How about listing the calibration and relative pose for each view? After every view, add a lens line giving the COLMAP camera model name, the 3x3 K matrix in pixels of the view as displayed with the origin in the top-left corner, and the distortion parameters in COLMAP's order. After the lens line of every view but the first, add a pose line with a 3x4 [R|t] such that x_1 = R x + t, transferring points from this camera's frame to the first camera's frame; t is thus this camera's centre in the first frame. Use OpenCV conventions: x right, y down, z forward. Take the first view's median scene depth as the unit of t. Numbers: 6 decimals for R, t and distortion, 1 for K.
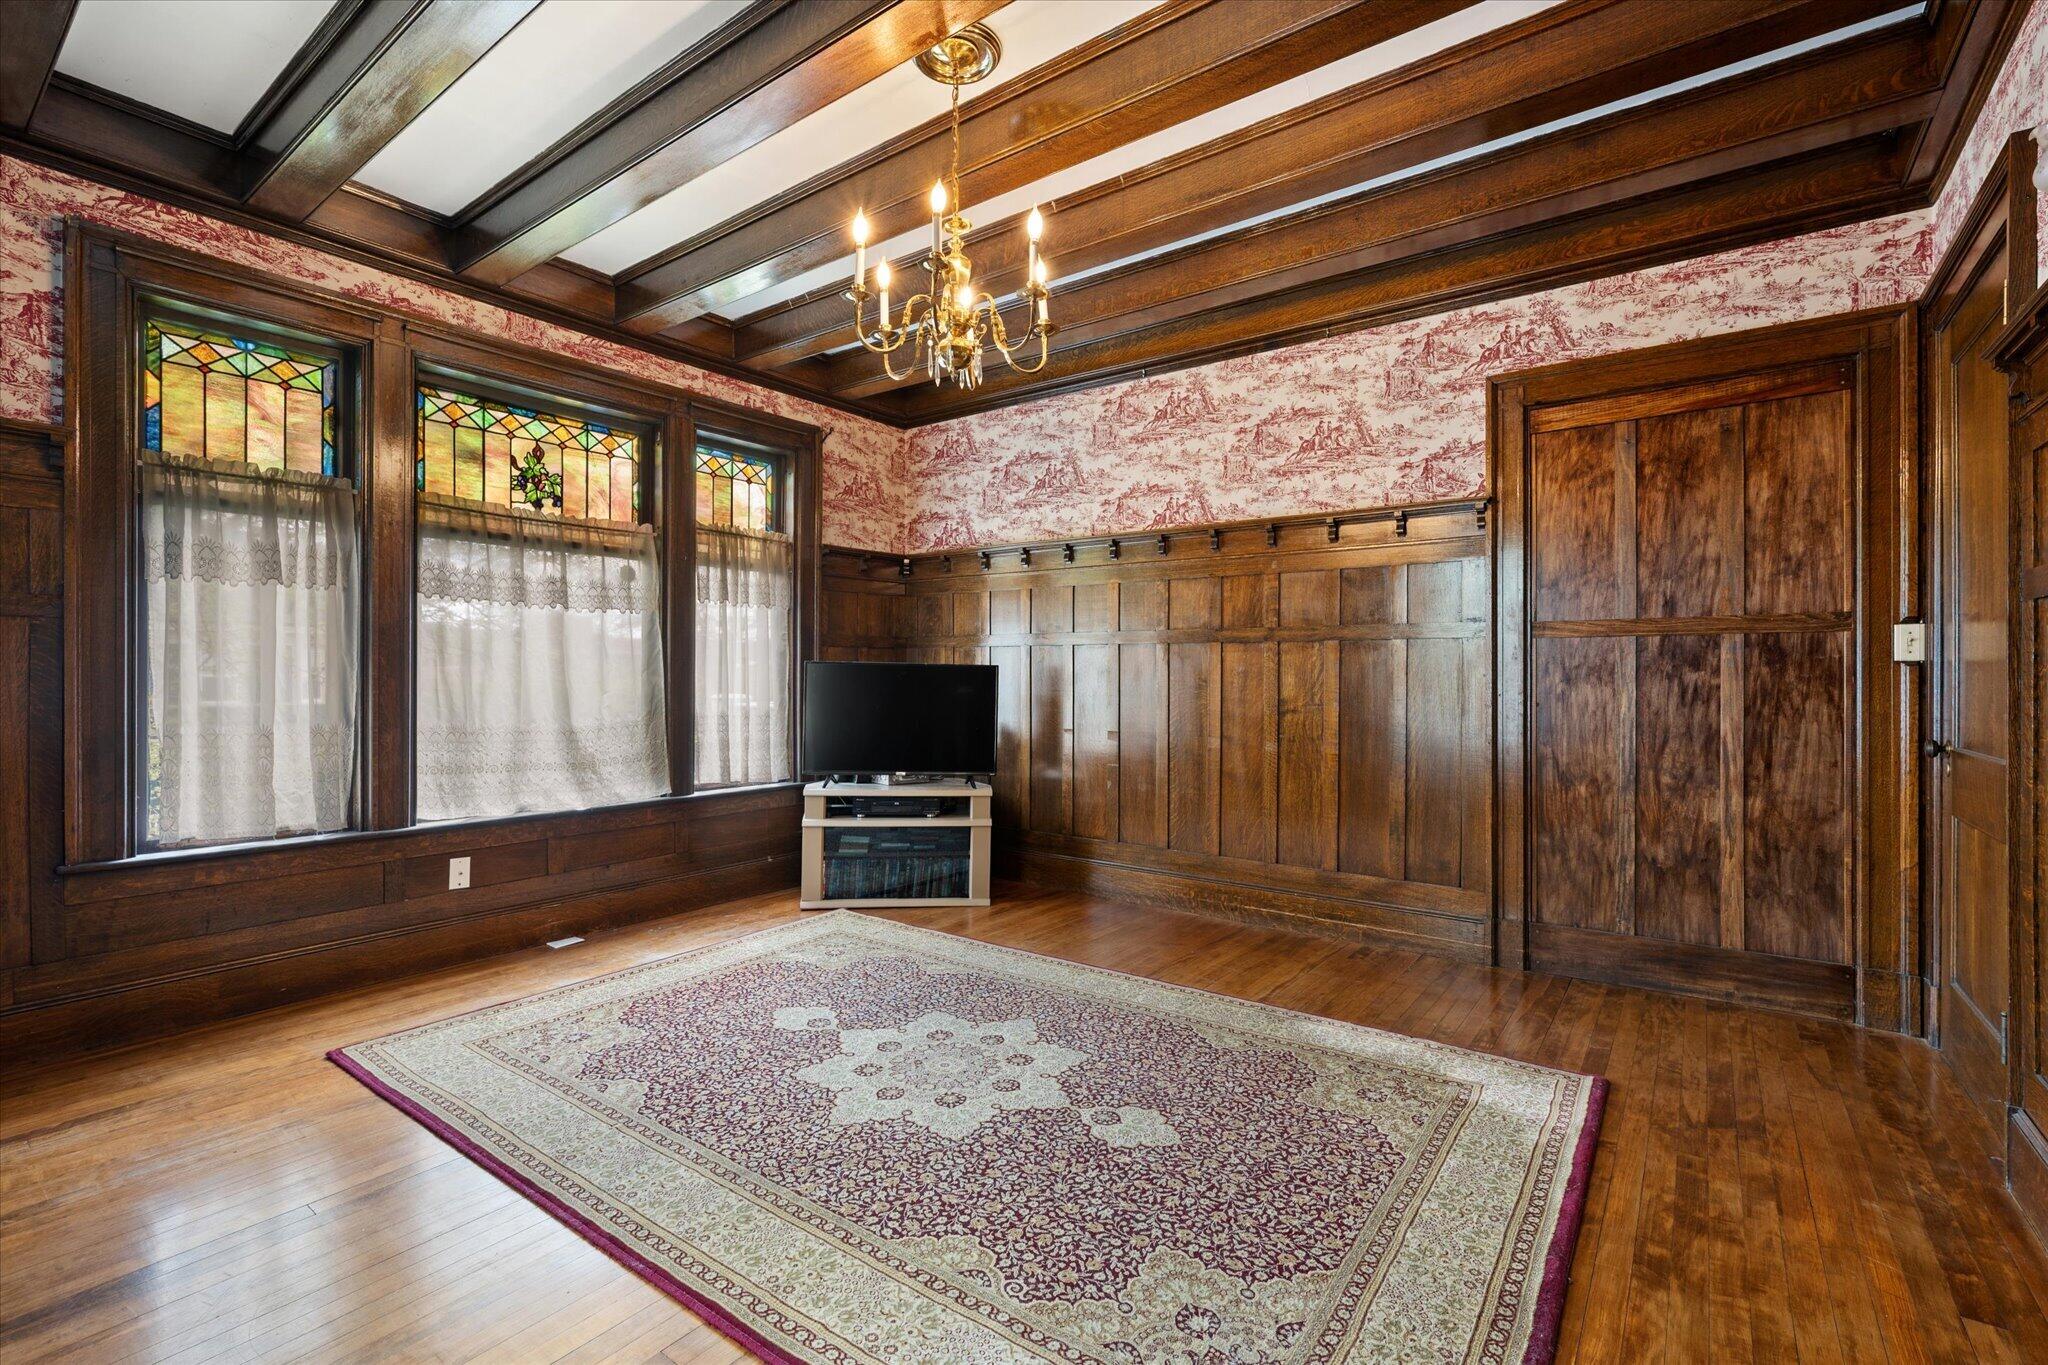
lens RADIAL K [[915.3, 0, 1024.0], [0, 915.3, 682.5], [0, 0, 1]] dist [-0.000990, -0.000355]
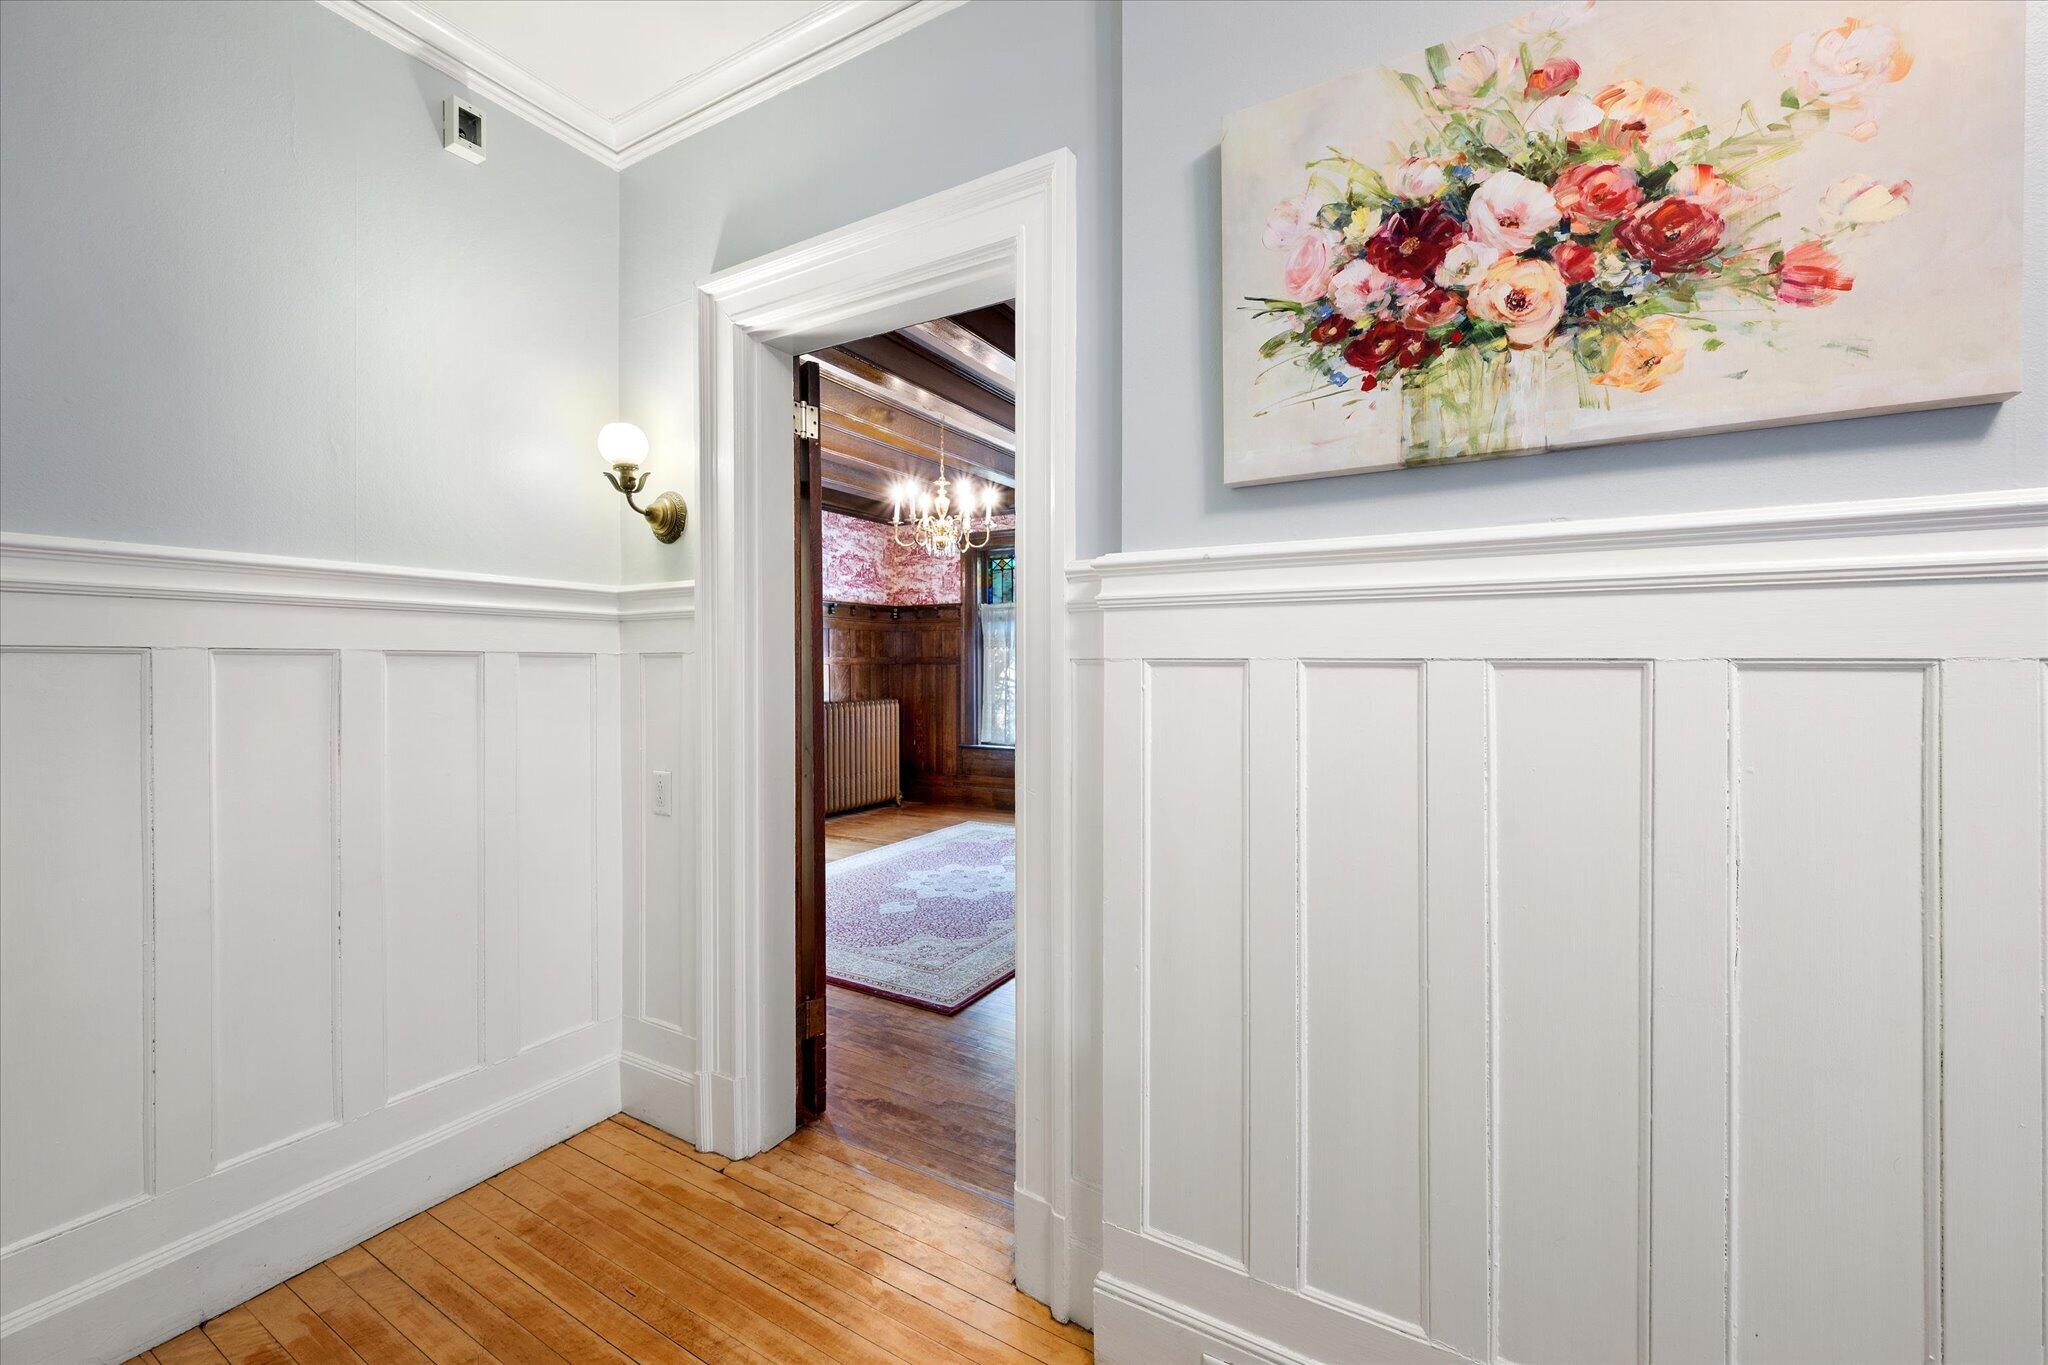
lens RADIAL K [[814.3, 0, 1017.0], [0, 814.3, 675.8], [0, 0, 1]] dist [-0.000991, -0.000166]
pose [[0.098690, 0.013888, -0.995021, 1.234146], [-0.003927, 0.999900, 0.013567, -0.050069], [0.995110, 0.002569, 0.098735, 0.660479]]
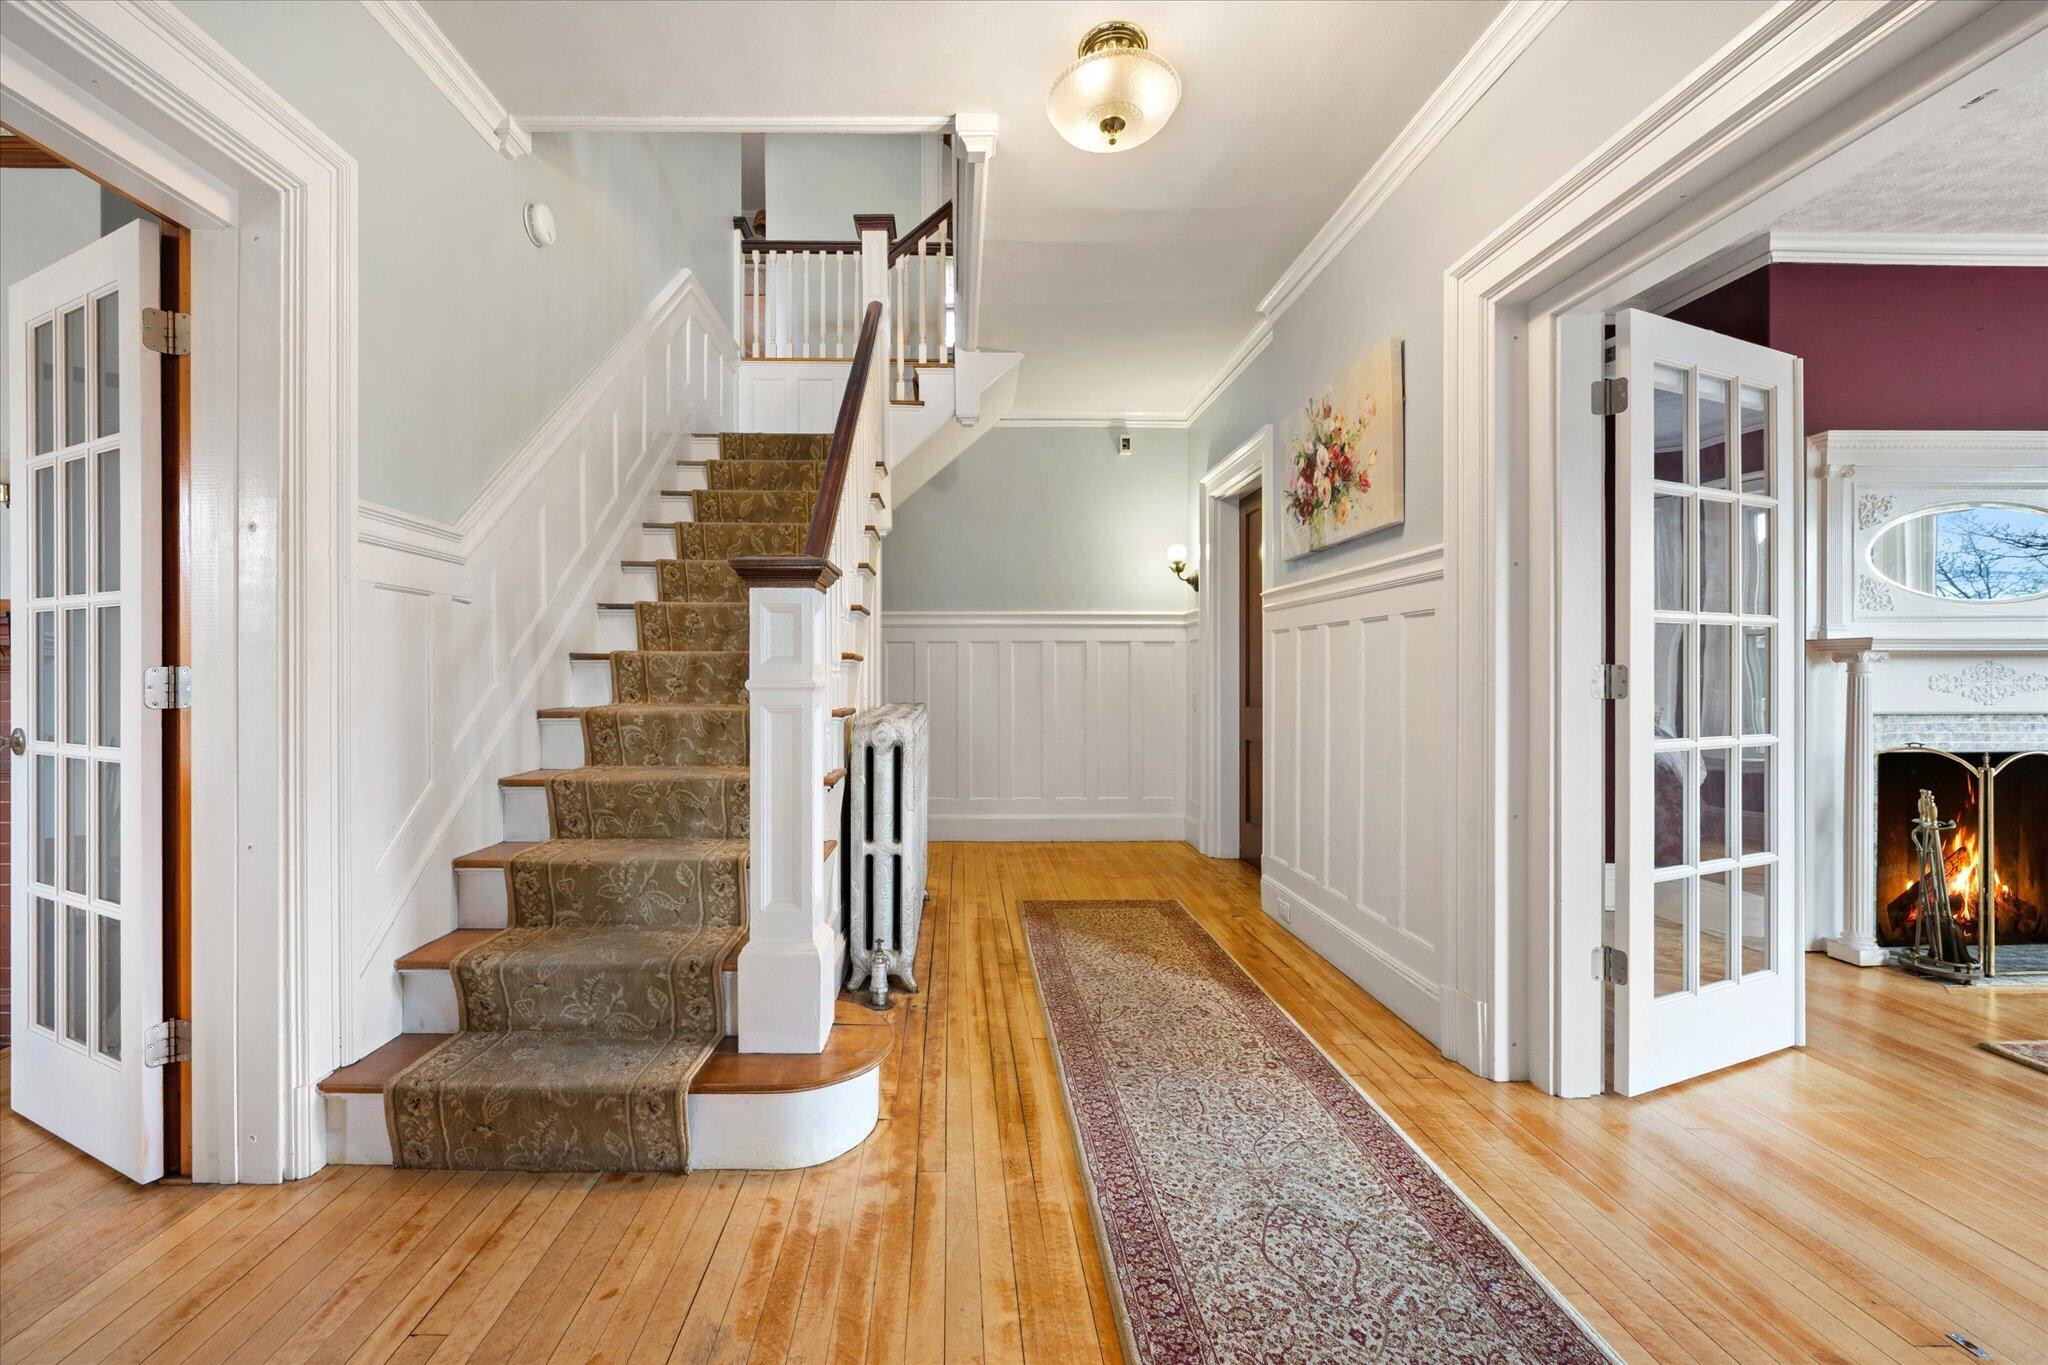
lens RADIAL K [[814.3, 0, 1017.0], [0, 814.3, 675.8], [0, 0, 1]] dist [-0.000991, -0.000166]
pose [[-0.763321, 0.007272, -0.645978, 1.708015], [0.005015, 0.999973, 0.005331, -0.007352], [0.646000, 0.000830, -0.763337, 1.288617]]
